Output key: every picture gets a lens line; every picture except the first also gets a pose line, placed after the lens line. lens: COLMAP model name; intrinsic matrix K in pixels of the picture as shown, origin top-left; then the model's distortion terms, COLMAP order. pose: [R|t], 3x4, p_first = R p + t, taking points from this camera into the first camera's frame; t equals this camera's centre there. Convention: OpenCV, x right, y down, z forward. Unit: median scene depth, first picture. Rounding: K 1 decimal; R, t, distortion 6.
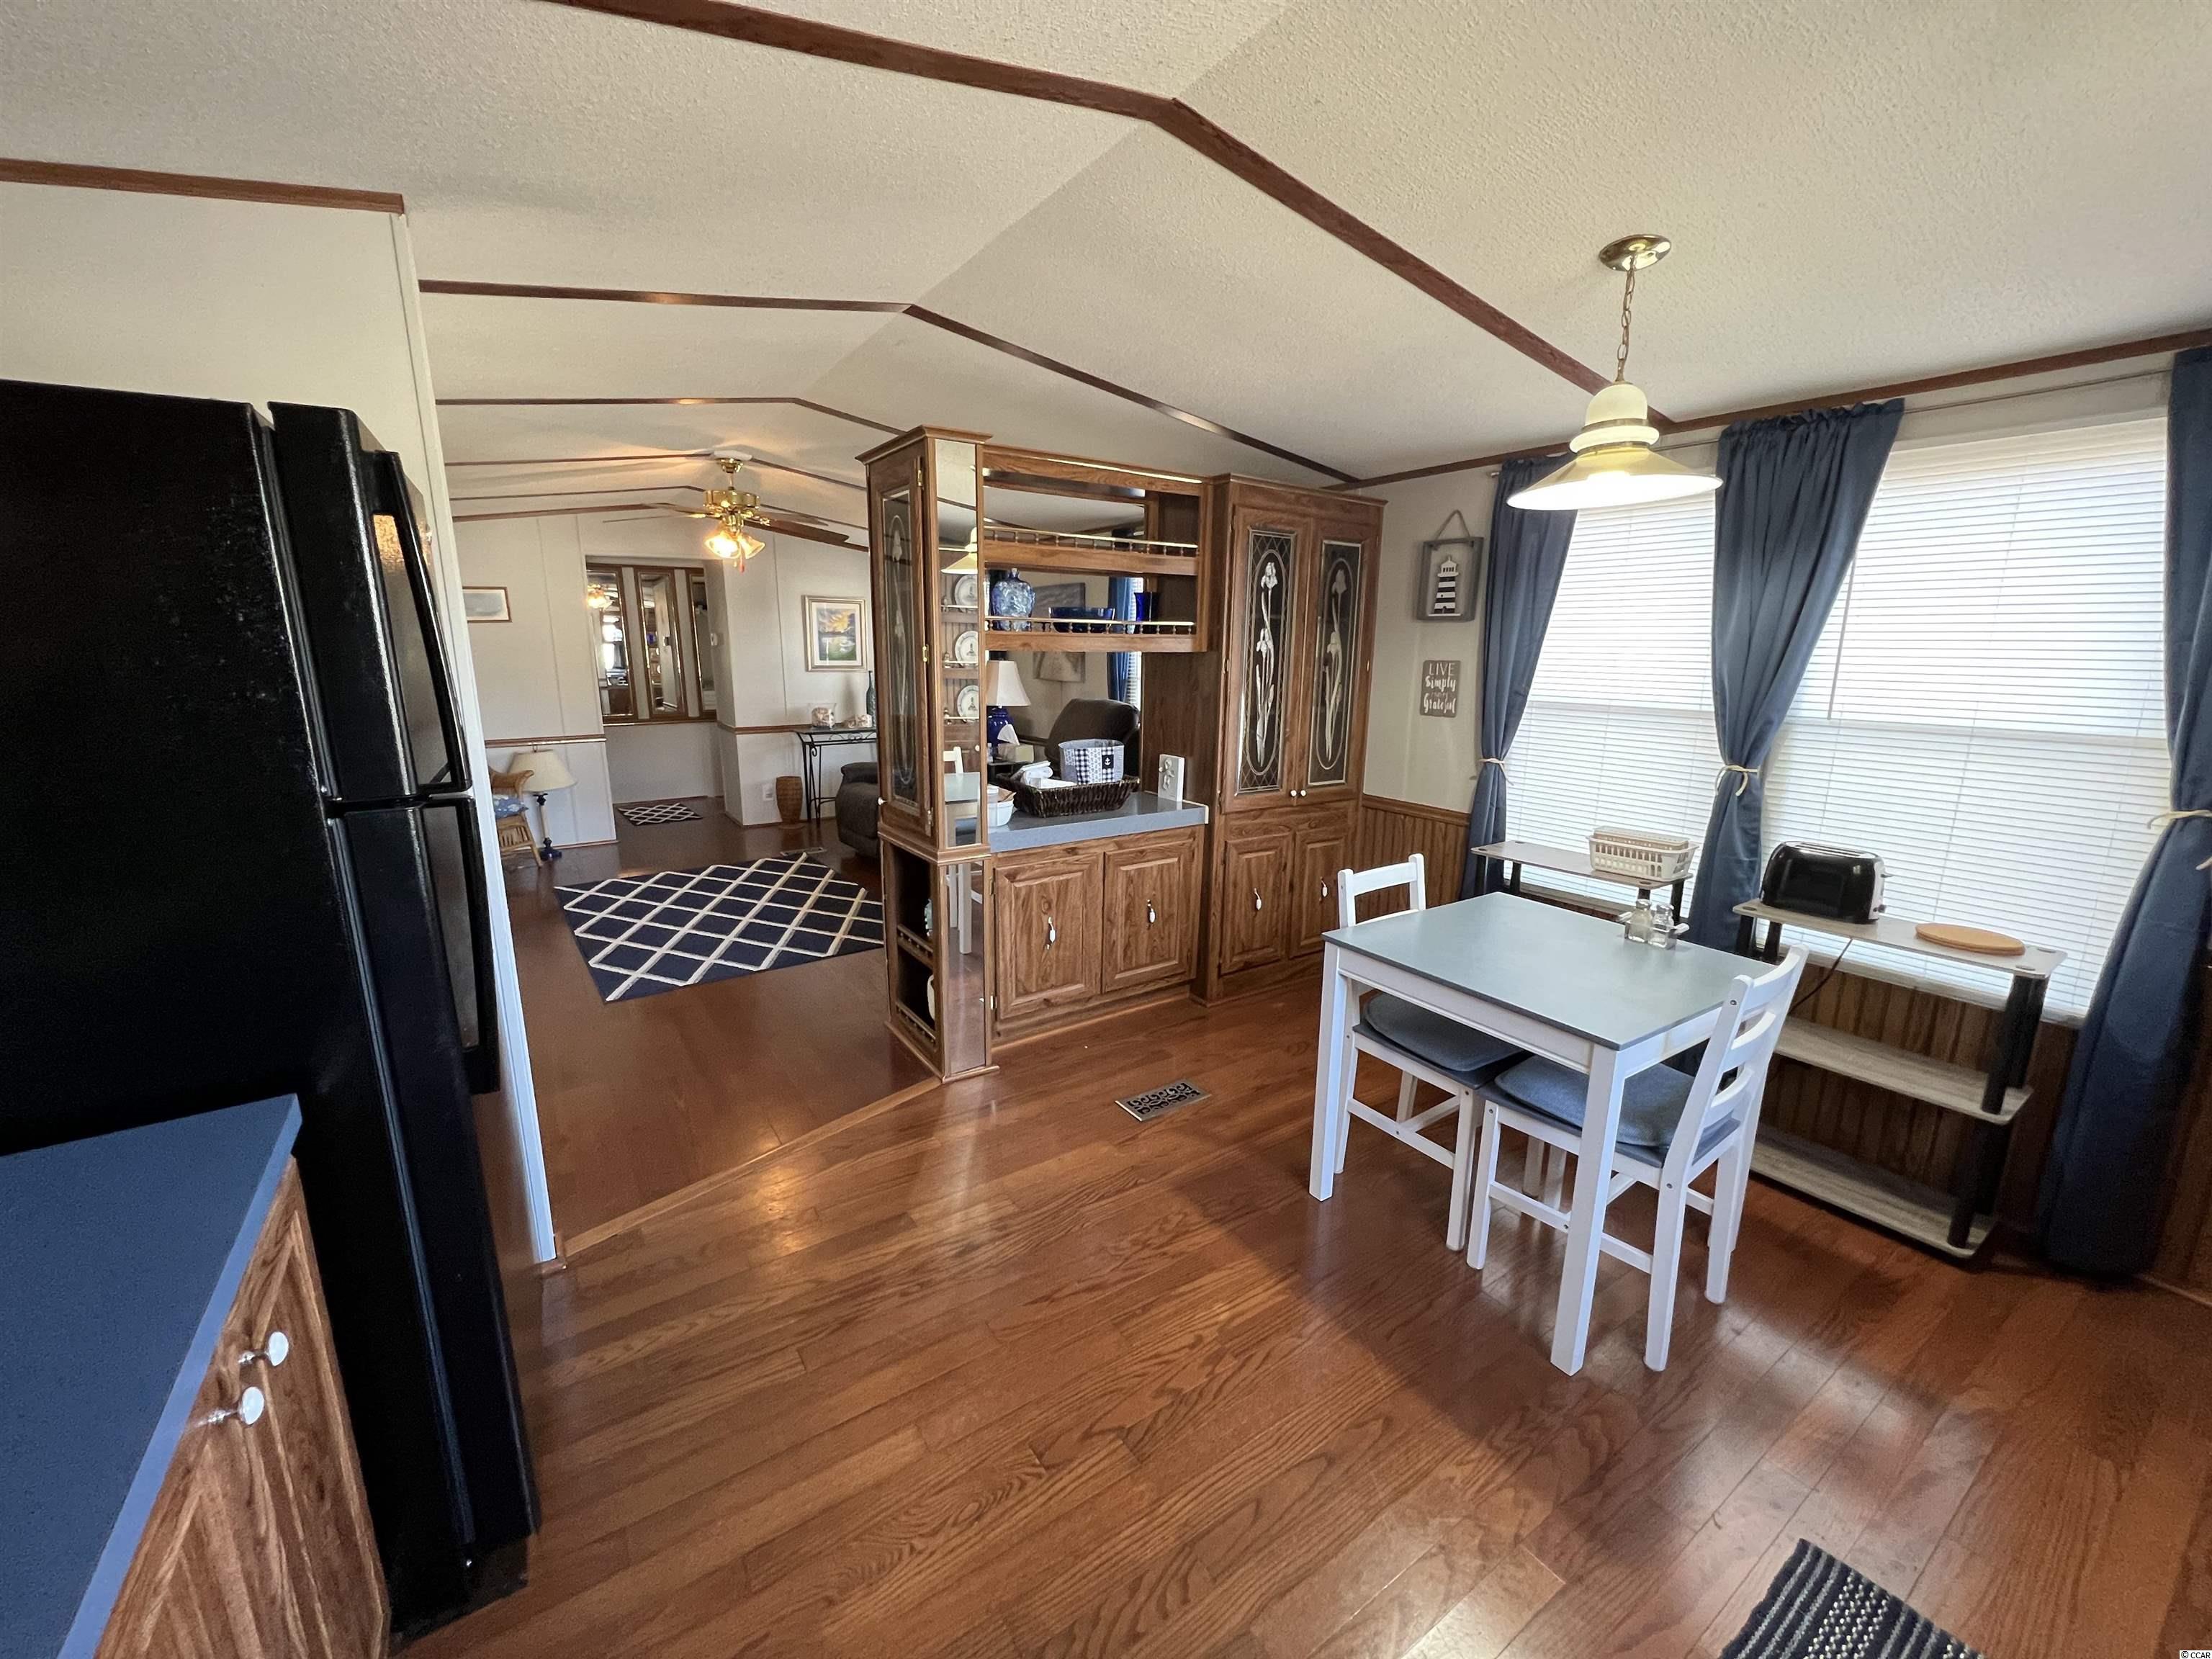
lens RADIAL K [[882.2, 0, 1101.7], [0, 882.2, 828.6], [0, 0, 1]] dist [-0.002192, -0.000136]
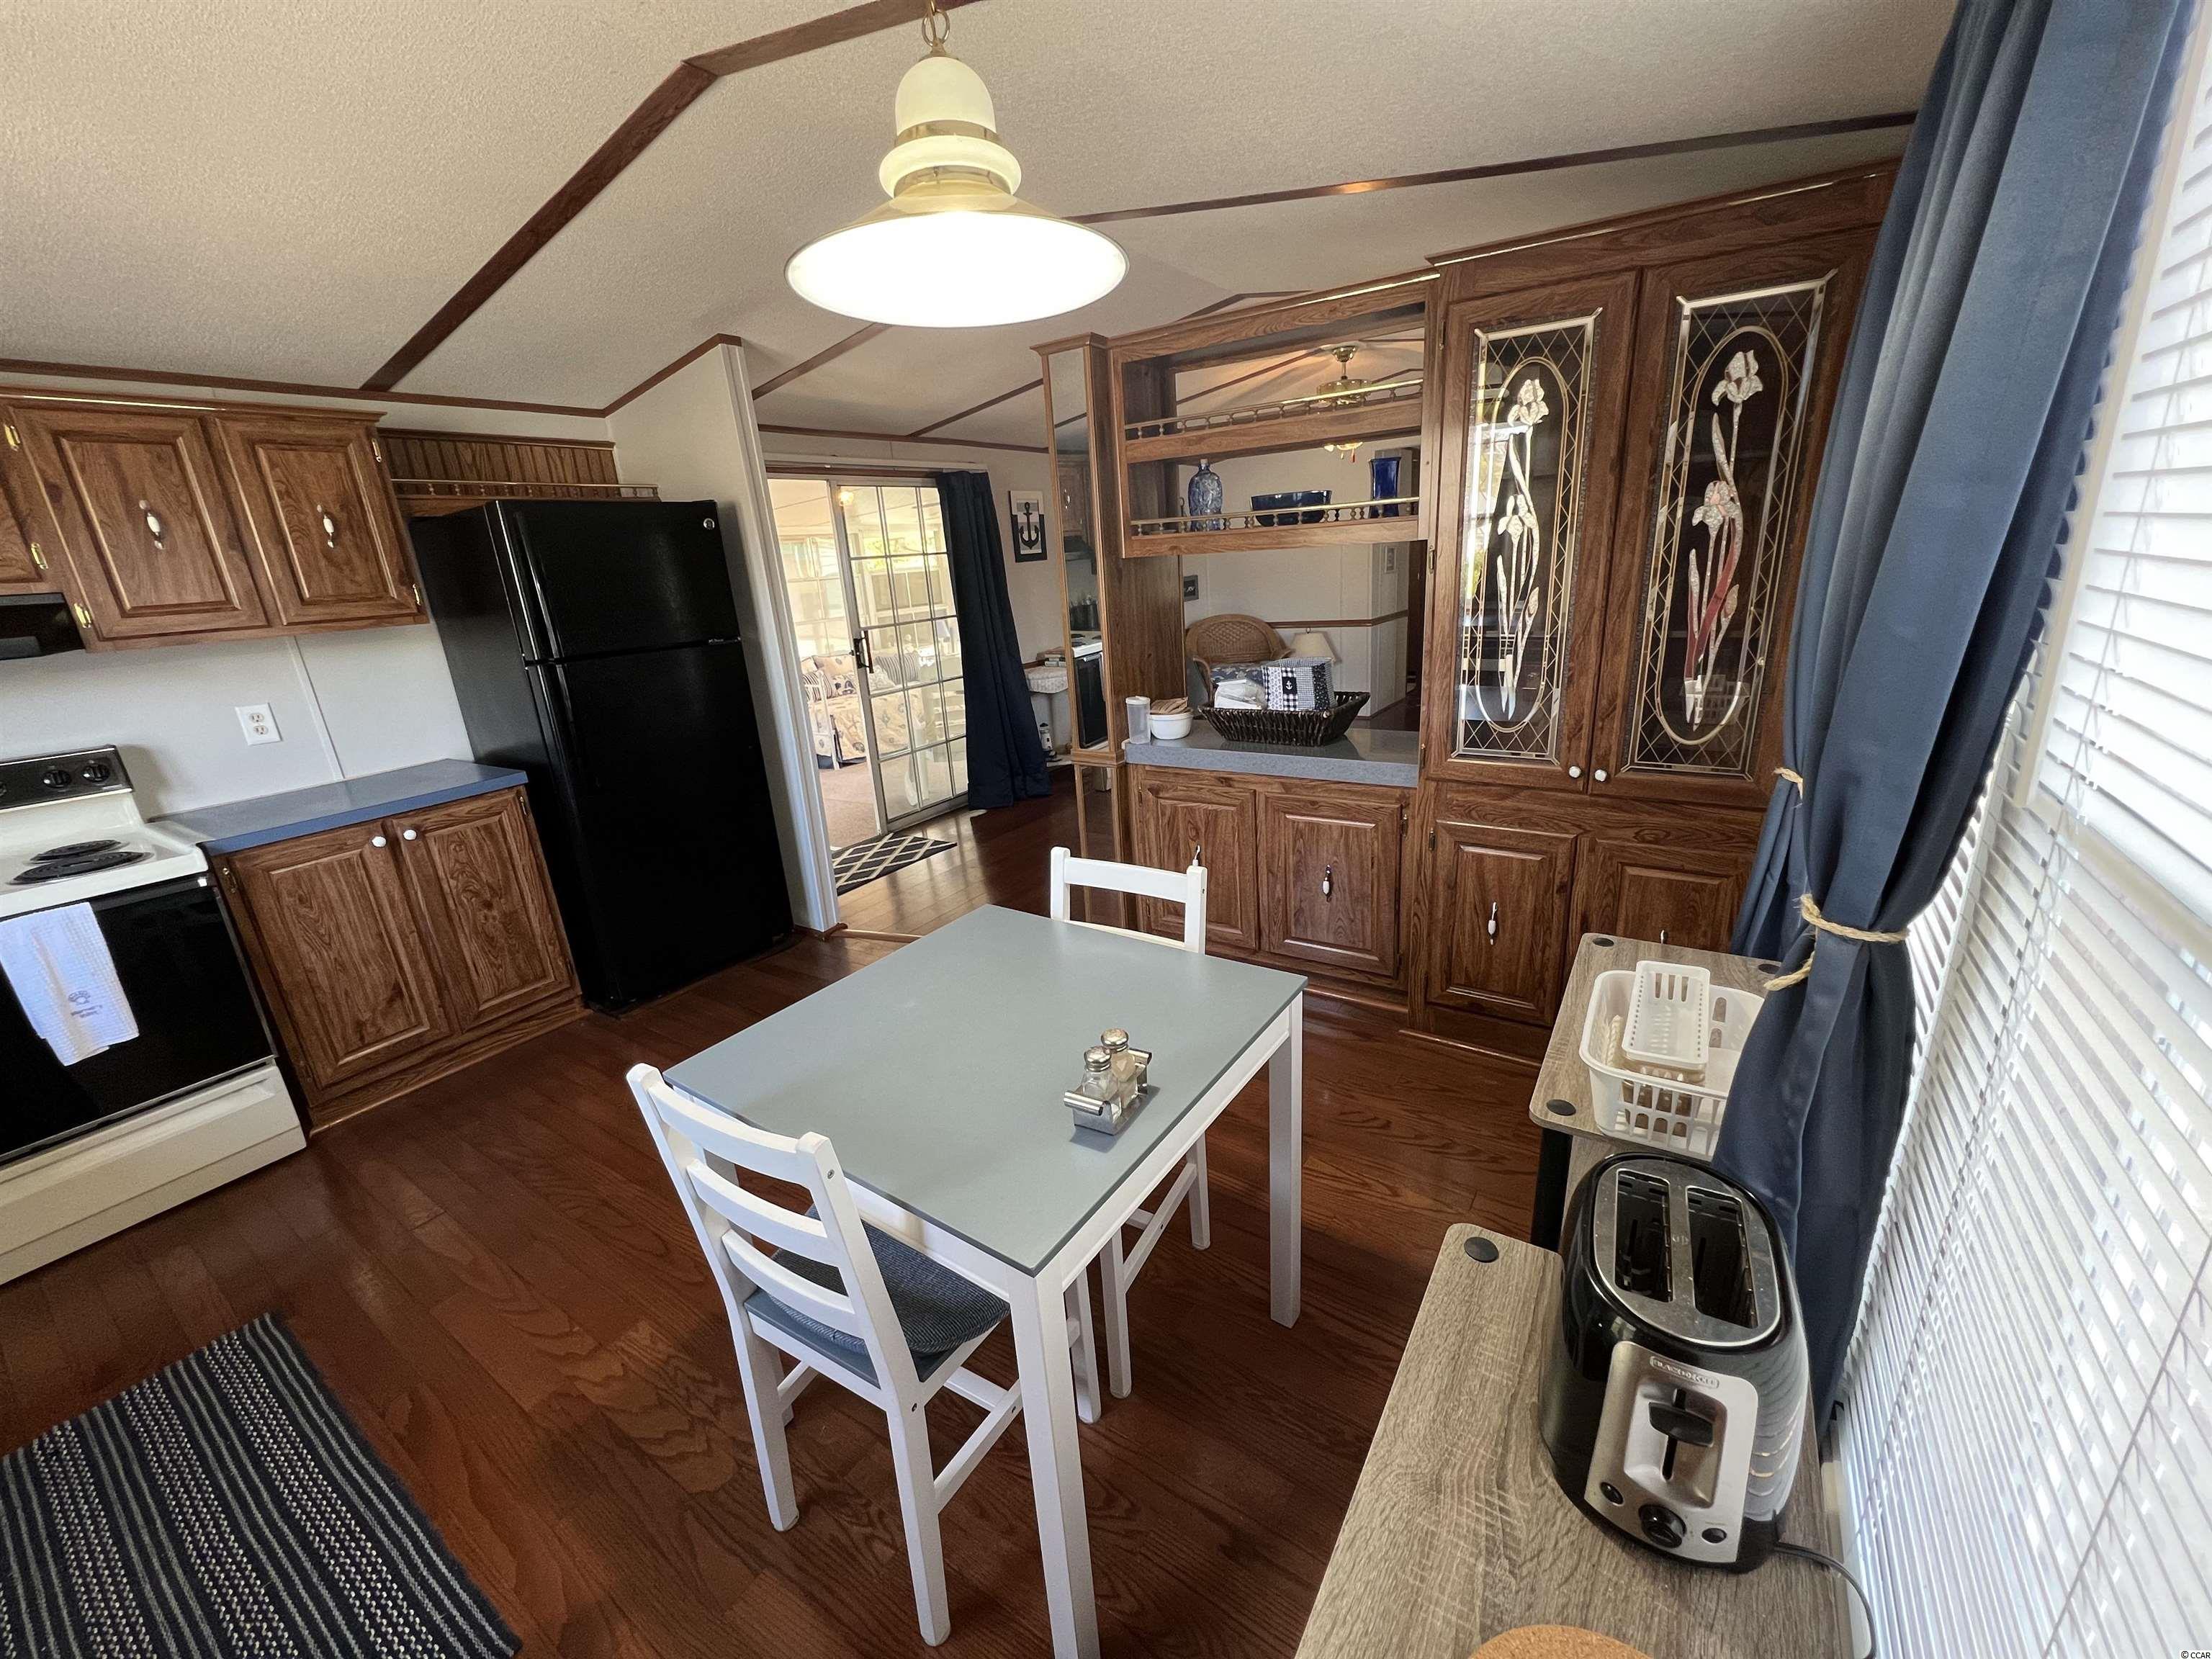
lens RADIAL K [[882.2, 0, 1101.7], [0, 882.2, 828.6], [0, 0, 1]] dist [-0.002192, -0.000136]
pose [[0.373132, 0.248223, -0.893956, 0.655836], [-0.121282, 0.968327, 0.218251, -0.096844], [0.919817, 0.026984, 0.391419, 0.480736]]
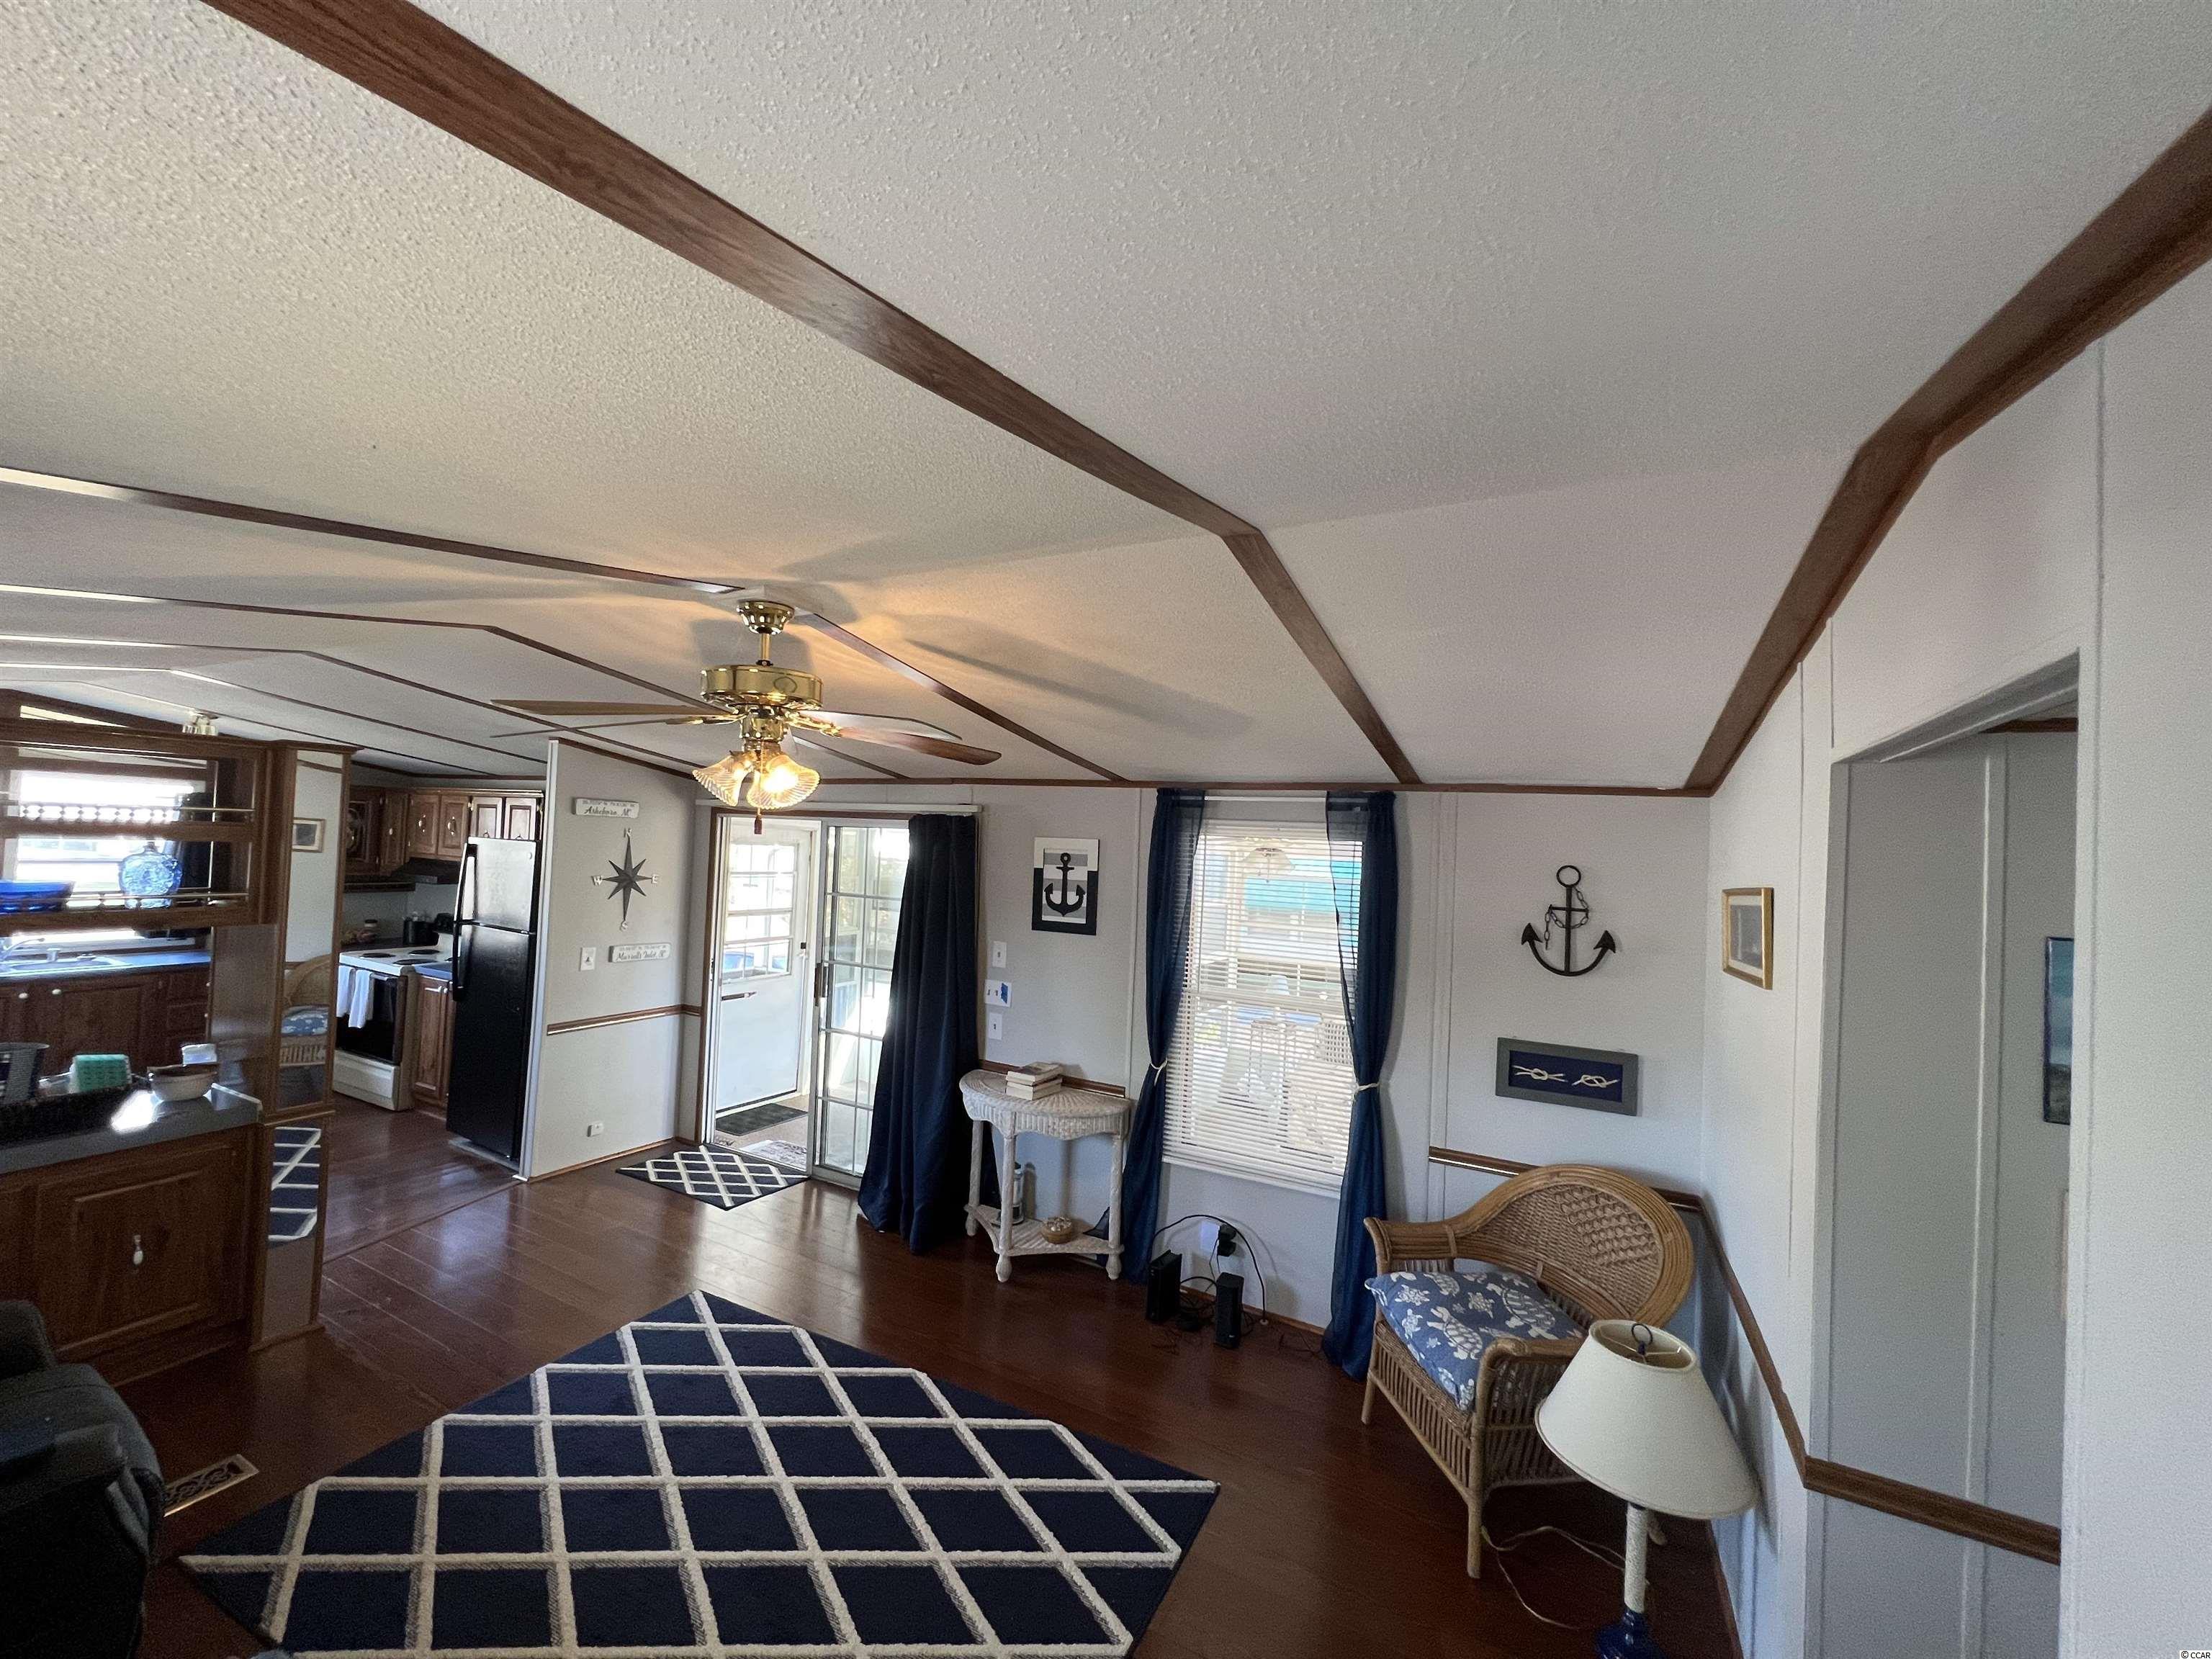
lens RADIAL K [[884.4, 0, 1102.5], [0, 884.4, 825.1], [0, 0, 1]] dist [-0.001891, 0.000970]
pose [[-0.878082, -0.054938, -0.475345, -0.472927], [-0.145779, 0.976879, 0.156387, -0.525809], [0.455763, 0.206616, -0.865789, 1.970978]]
